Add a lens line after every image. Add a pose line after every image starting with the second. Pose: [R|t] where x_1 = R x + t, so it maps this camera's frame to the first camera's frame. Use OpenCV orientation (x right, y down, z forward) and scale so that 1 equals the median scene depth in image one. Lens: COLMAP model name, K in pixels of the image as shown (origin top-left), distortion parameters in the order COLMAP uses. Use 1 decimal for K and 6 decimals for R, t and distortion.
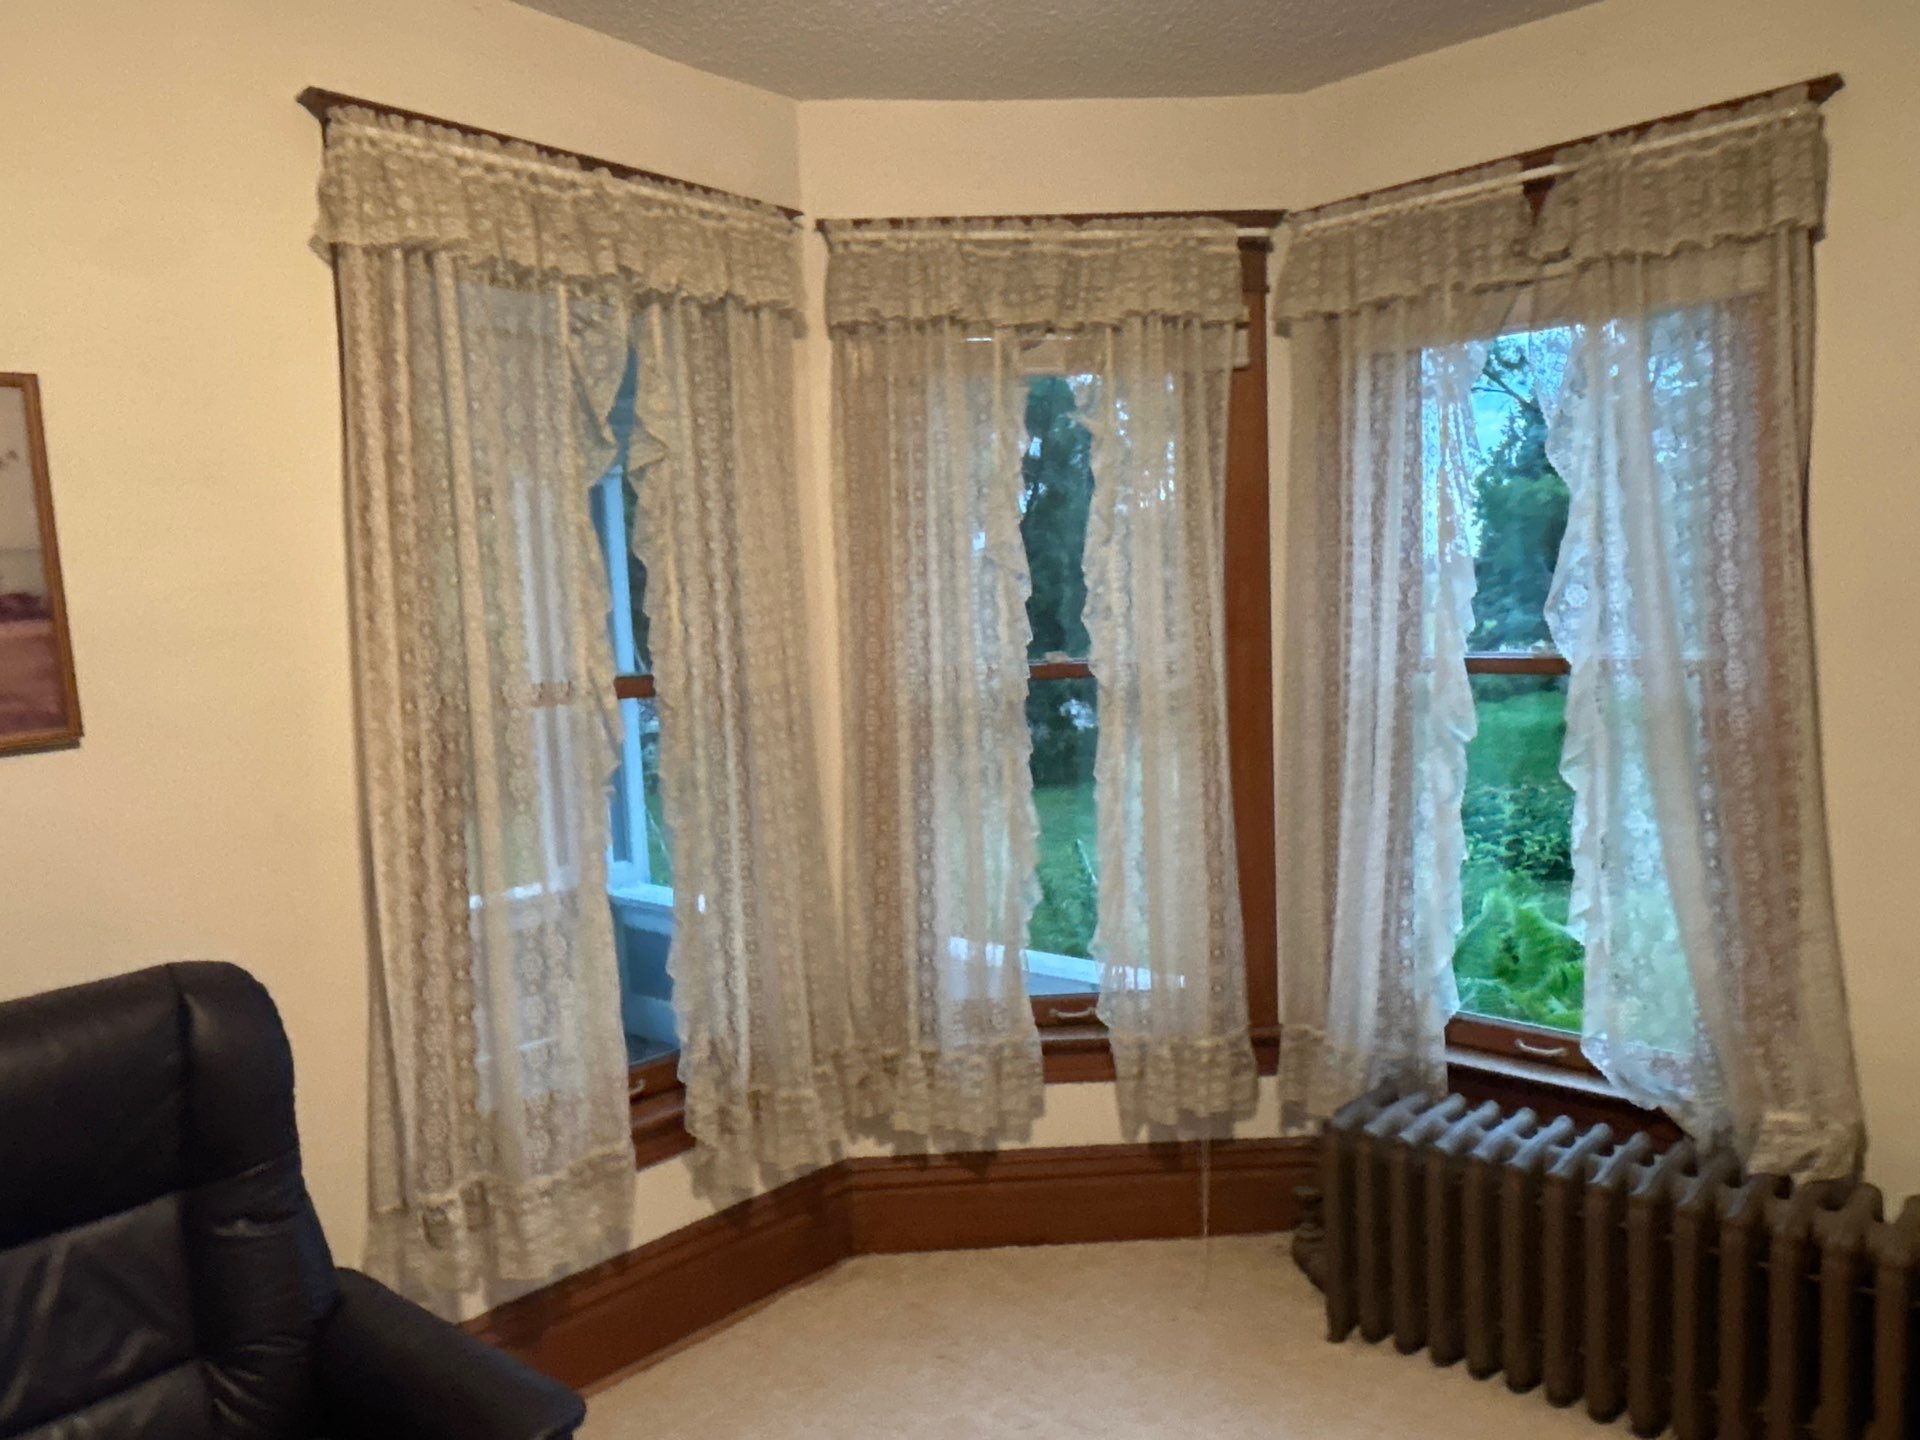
lens RADIAL K [[1366.1, 0, 951.4], [0, 1366.1, 711.6], [0, 0, 1]] dist [0.004680, -0.025050]
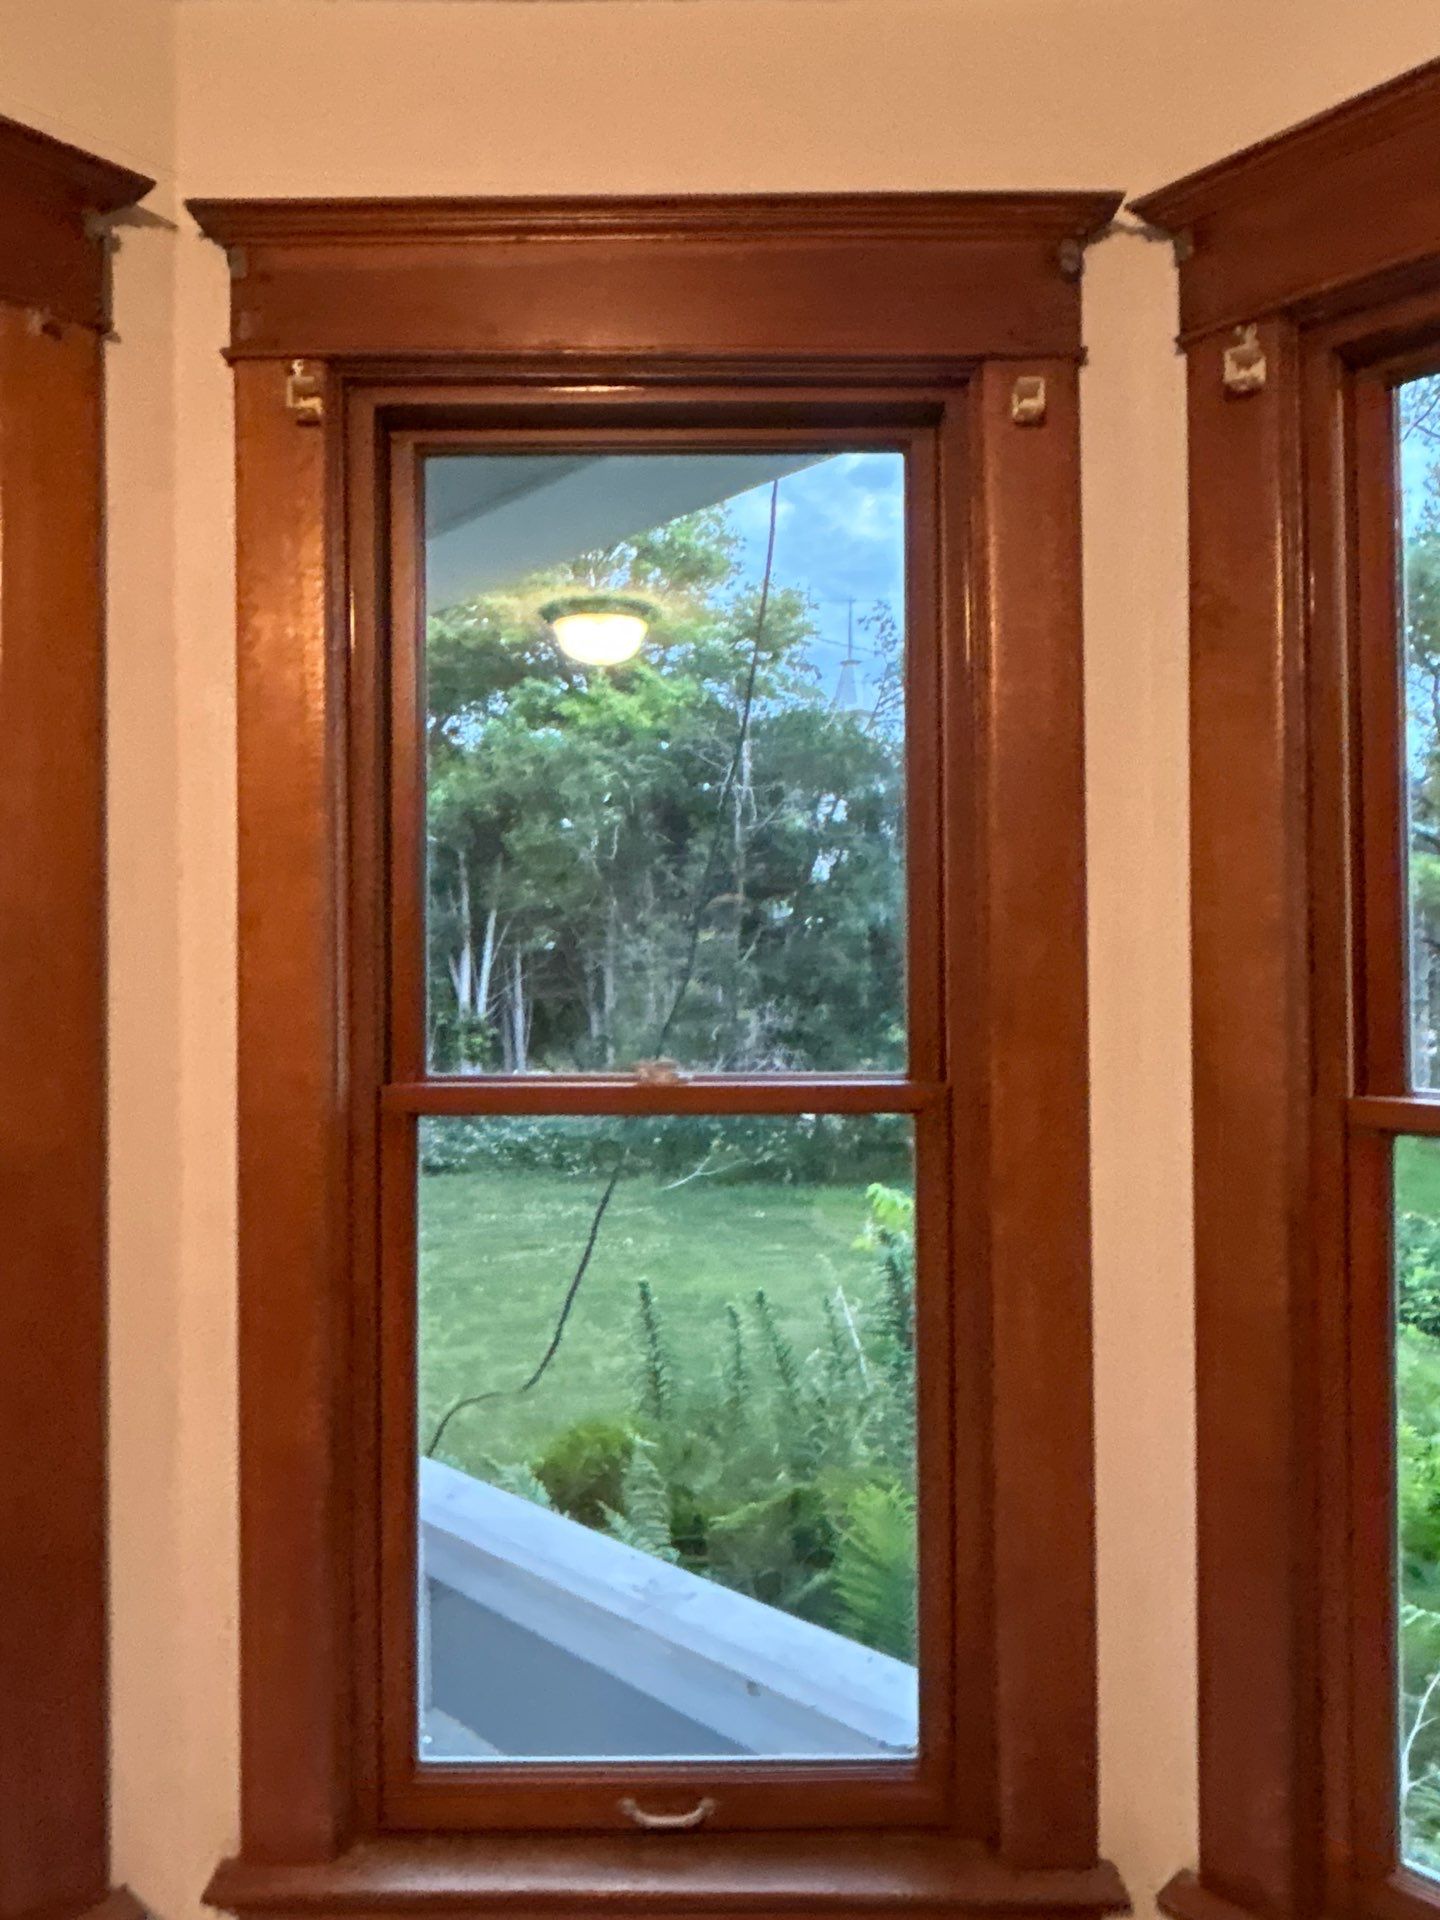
lens RADIAL K [[1366.1, 0, 720.0], [0, 1366.1, 948.9], [0, 0, 1]] dist [0.004680, -0.025050]
pose [[0.998649, 0.028800, -0.043241, 0.073295], [-0.032958, 0.994566, -0.098752, -0.022202], [0.040162, 0.100044, 0.994172, 0.300850]]
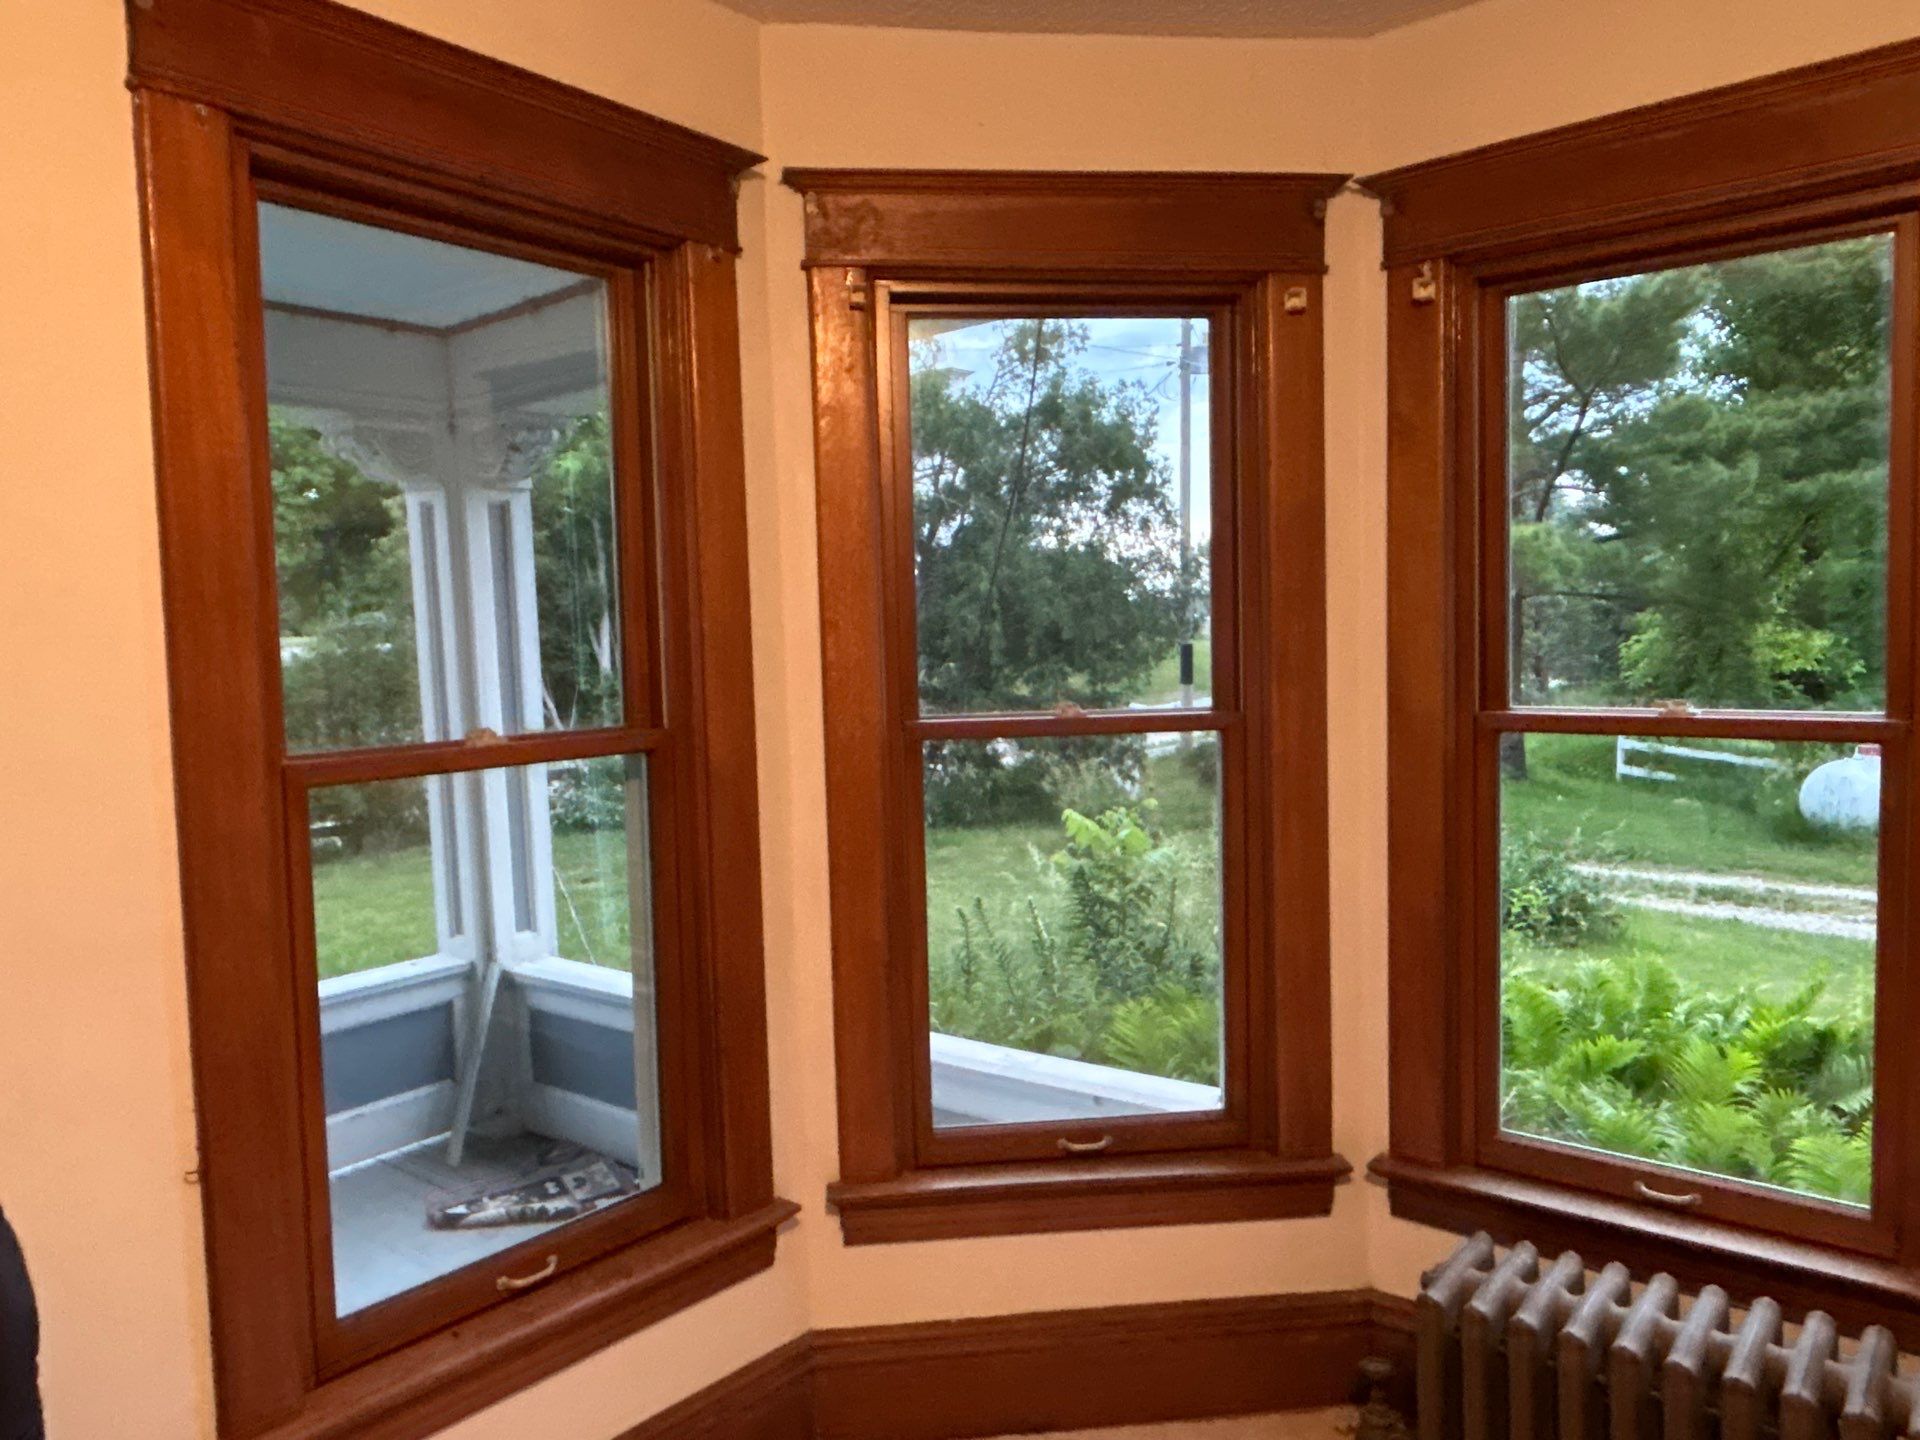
lens RADIAL K [[1366.1, 0, 951.4], [0, 1366.1, 711.6], [0, 0, 1]] dist [0.004680, -0.025050]
pose [[0.997863, 0.005719, 0.065096, -0.028242], [-0.004147, 0.999697, -0.024254, -0.011191], [-0.065215, 0.023932, 0.997584, 0.111583]]
